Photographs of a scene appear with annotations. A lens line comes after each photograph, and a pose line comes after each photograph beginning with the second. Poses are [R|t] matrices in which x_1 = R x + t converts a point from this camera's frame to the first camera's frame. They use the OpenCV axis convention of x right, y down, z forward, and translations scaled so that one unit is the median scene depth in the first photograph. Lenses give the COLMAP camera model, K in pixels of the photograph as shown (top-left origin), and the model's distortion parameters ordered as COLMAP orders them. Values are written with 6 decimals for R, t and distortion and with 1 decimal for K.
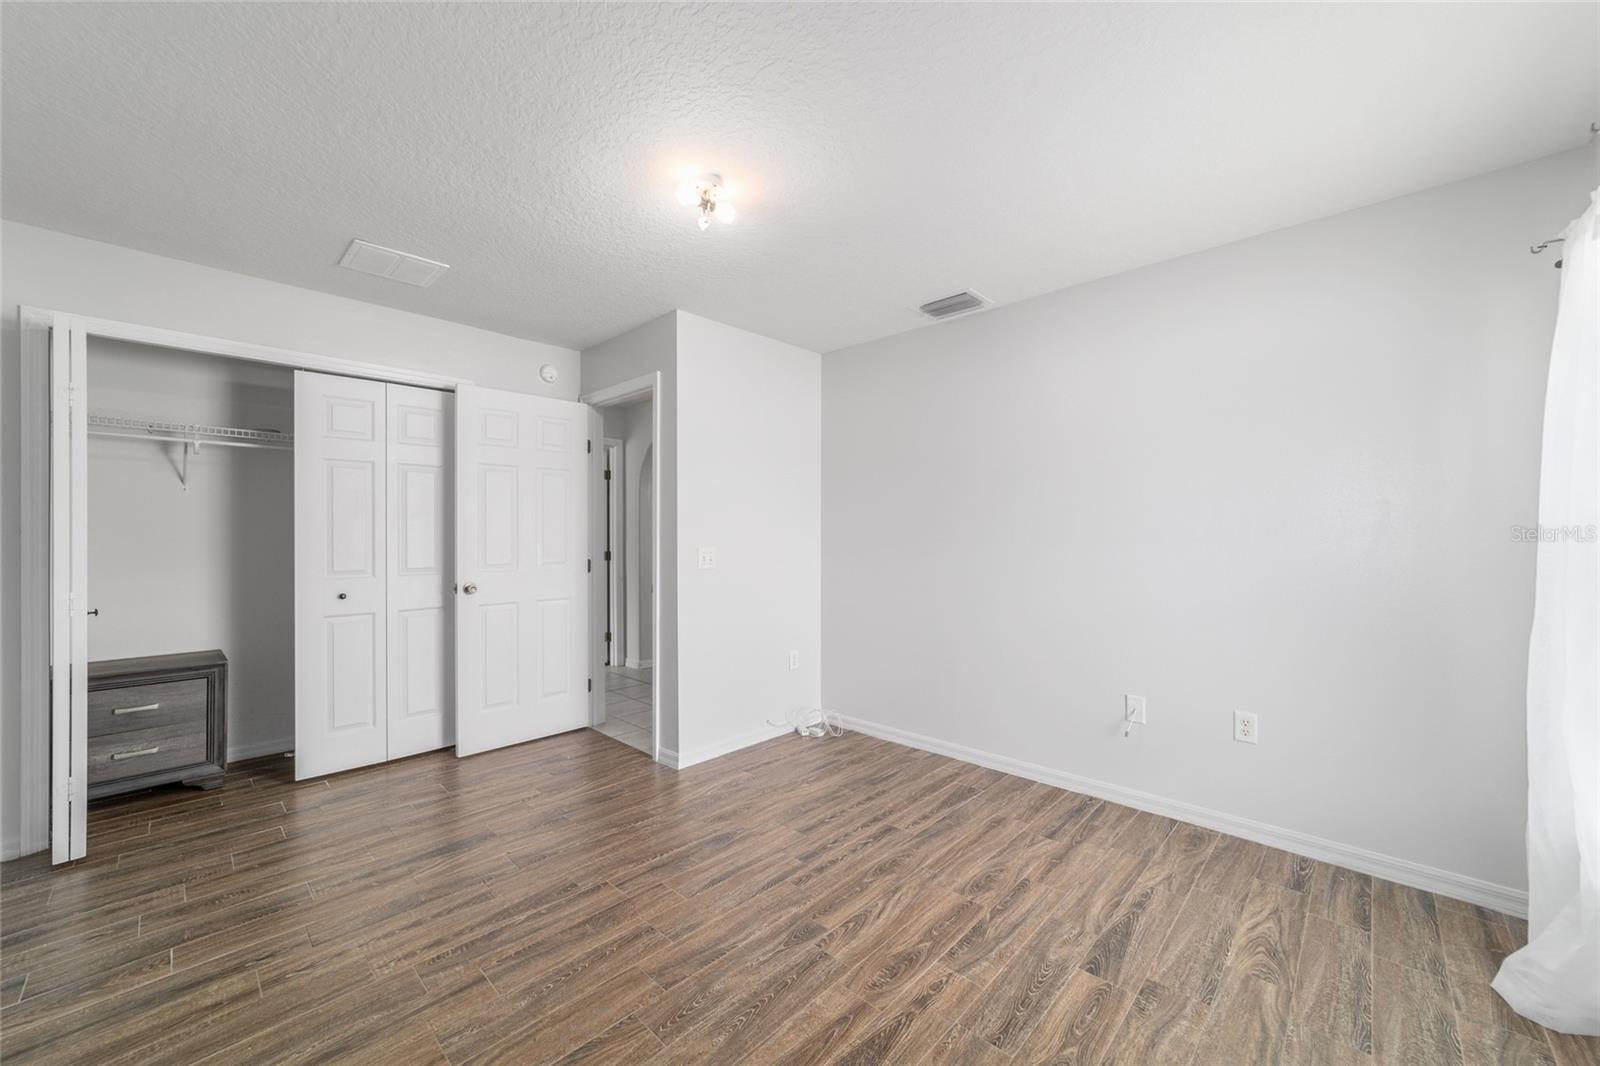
lens RADIAL K [[608.7, 0, 797.2], [0, 608.7, 528.1], [0, 0, 1]] dist [-0.013476, 0.007031]
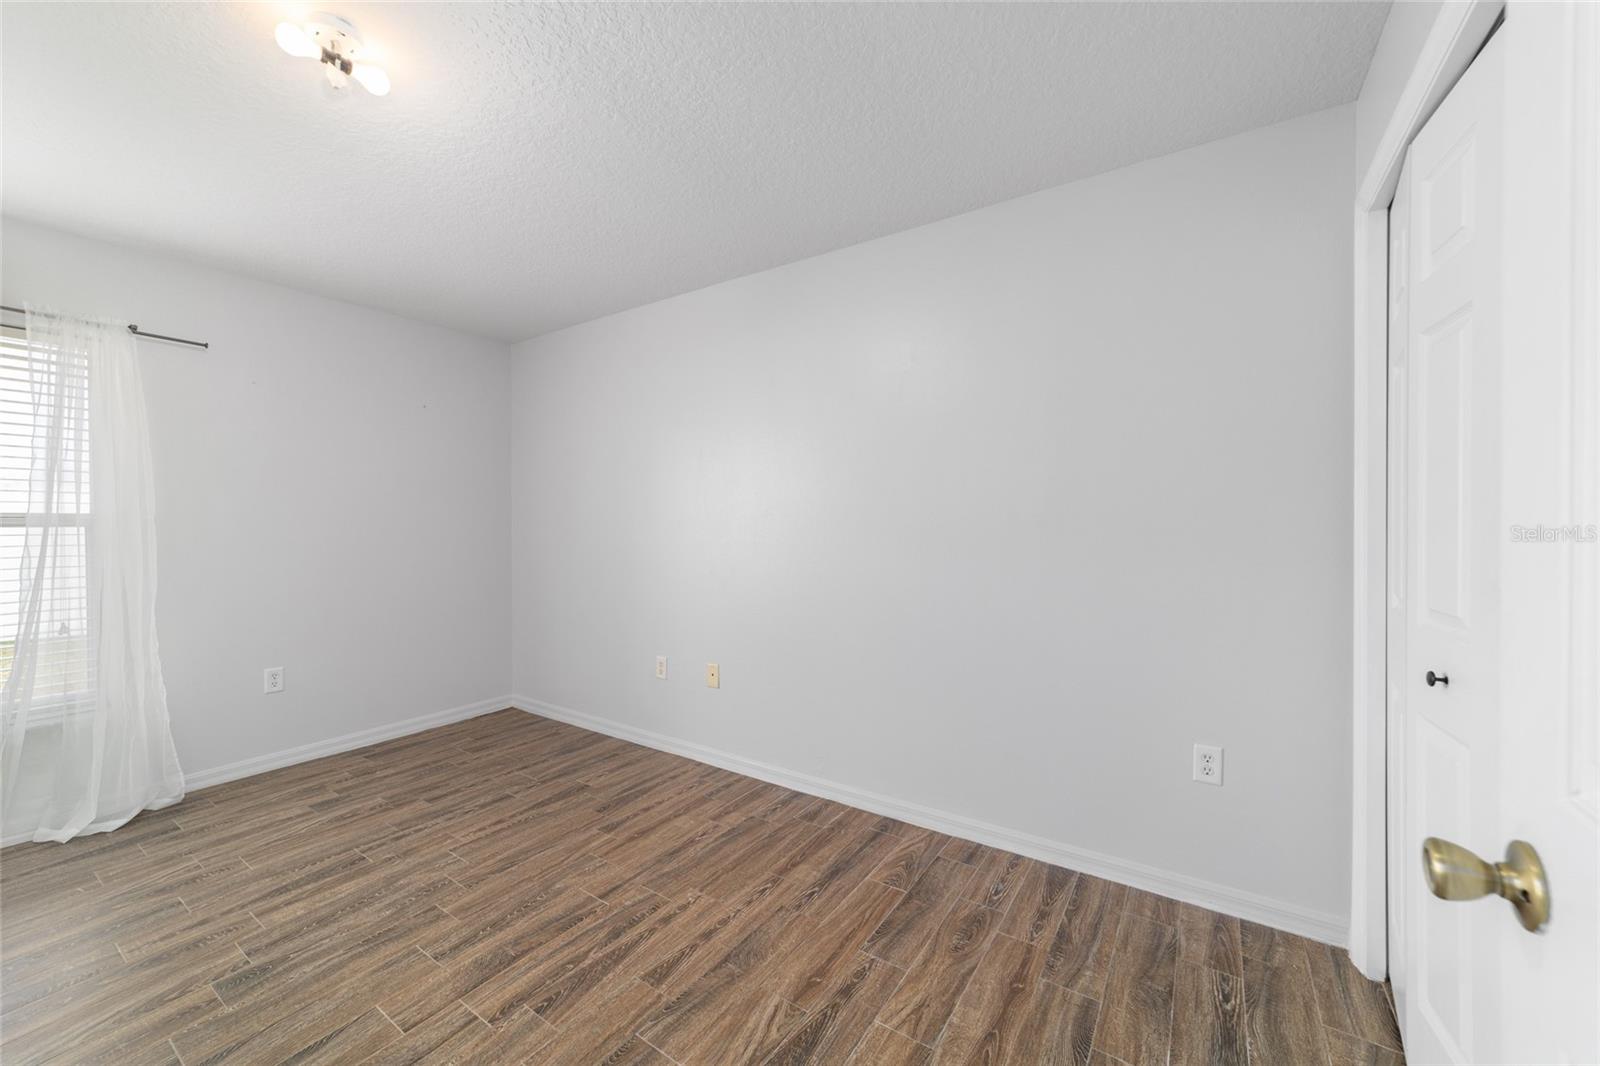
lens RADIAL K [[608.7, 0, 797.2], [0, 608.7, 528.1], [0, 0, 1]] dist [-0.013476, 0.007031]
pose [[-0.984612, 0.006844, -0.174618, -0.639063], [0.007137, 0.999974, -0.001050, 0.022596], [0.174607, -0.002280, -0.984636, 2.056220]]
